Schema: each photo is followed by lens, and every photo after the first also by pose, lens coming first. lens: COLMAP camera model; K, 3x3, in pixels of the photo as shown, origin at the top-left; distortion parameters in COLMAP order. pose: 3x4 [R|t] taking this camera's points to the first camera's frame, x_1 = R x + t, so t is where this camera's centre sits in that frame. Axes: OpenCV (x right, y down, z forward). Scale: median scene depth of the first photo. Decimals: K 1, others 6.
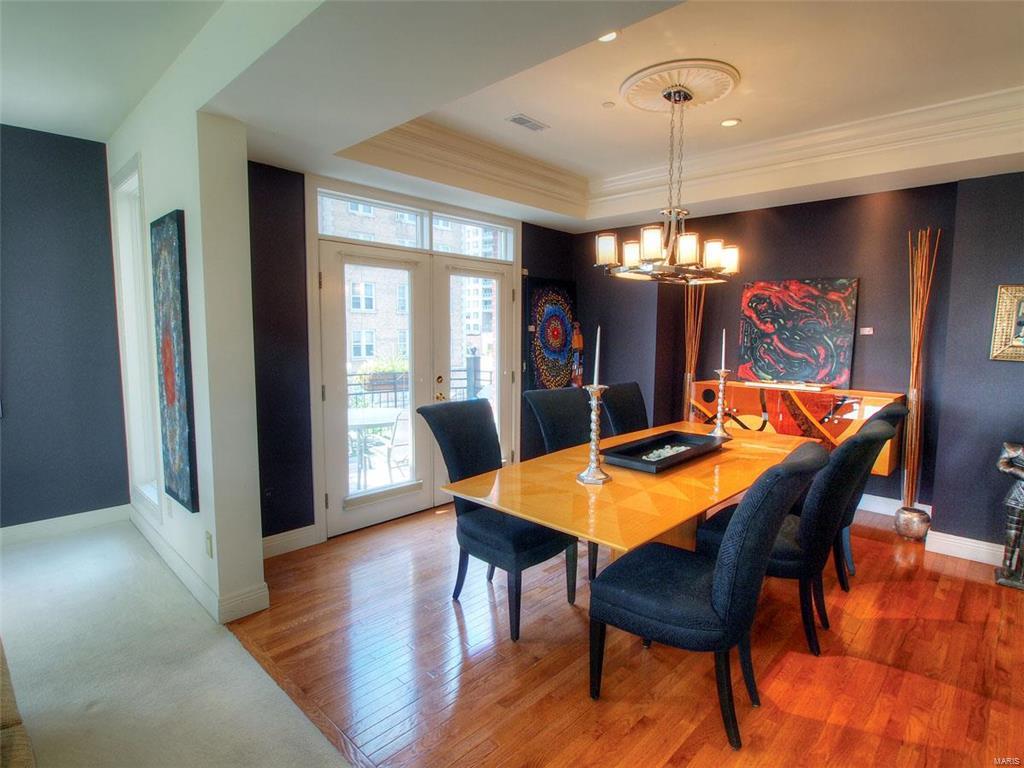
lens RADIAL K [[541.1, 0, 508.3], [0, 541.1, 381.1], [0, 0, 1]] dist [-0.013943, -0.001028]
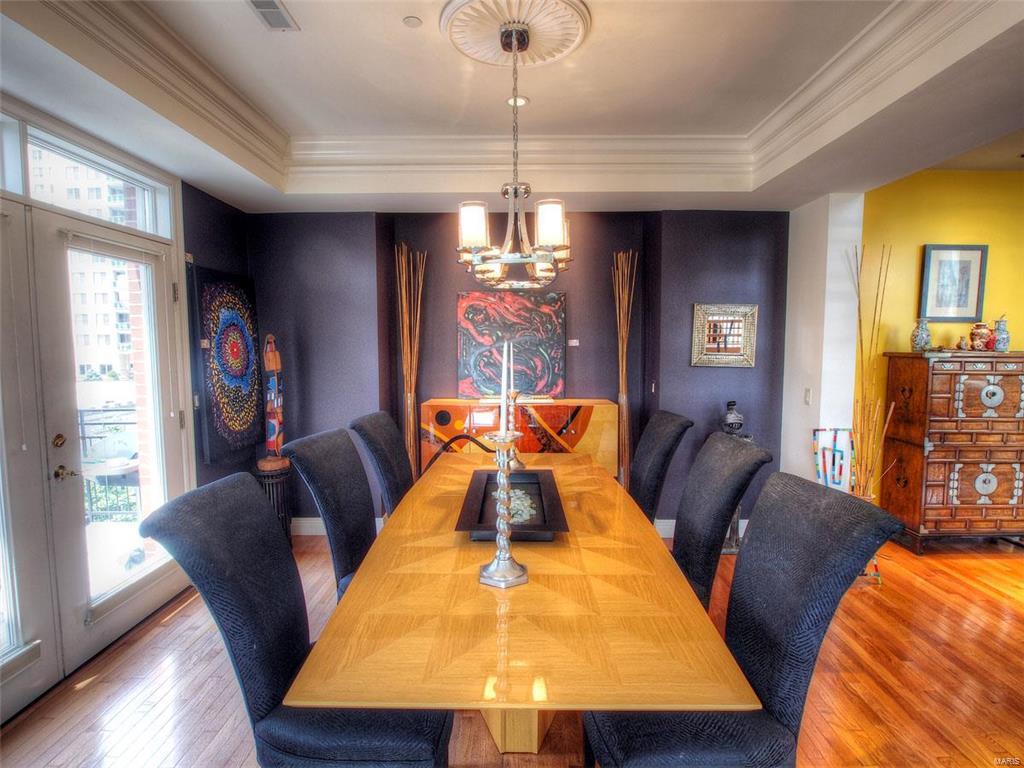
lens RADIAL K [[541.1, 0, 511.6], [0, 541.1, 386.9], [0, 0, 1]] dist [-0.013943, -0.001028]
pose [[0.730772, -0.064432, 0.679573, -0.143029], [0.071853, 0.997265, 0.017287, -0.030611], [-0.678829, 0.036197, 0.733404, 0.276308]]
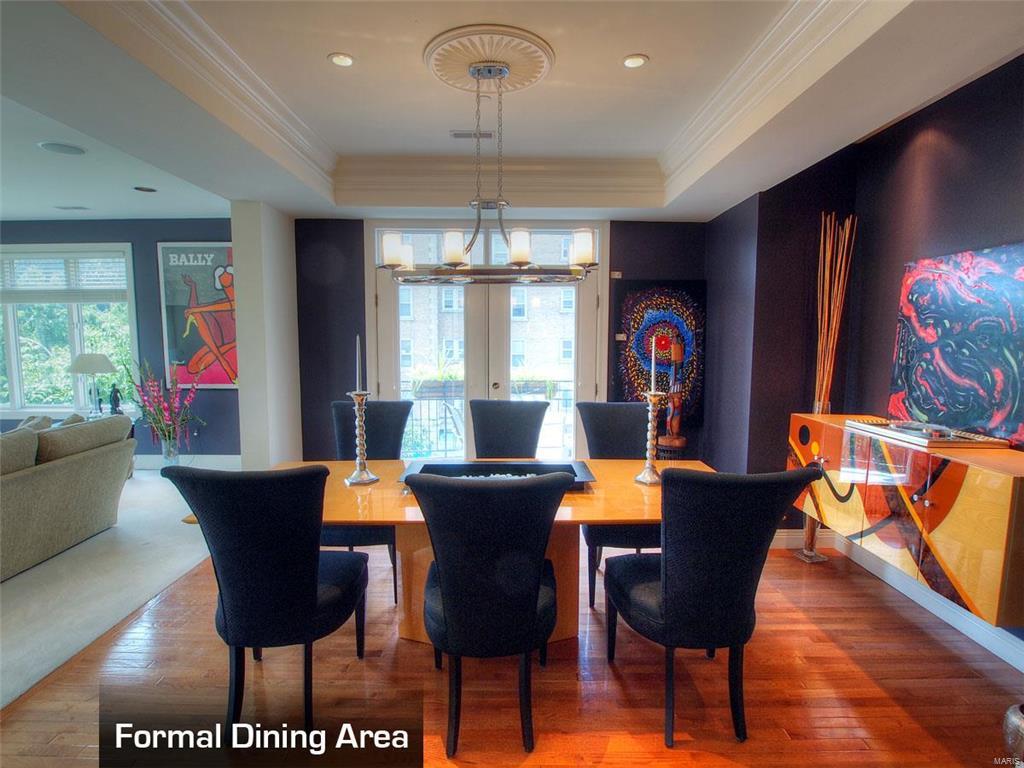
lens RADIAL K [[541.1, 0, 511.0], [0, 541.1, 388.0], [0, 0, 1]] dist [-0.013943, -0.001028]
pose [[0.693925, 0.063099, -0.717277, 0.600110], [-0.066351, 0.997518, 0.023561, -0.023582], [0.716984, 0.031243, 0.696390, 0.260066]]
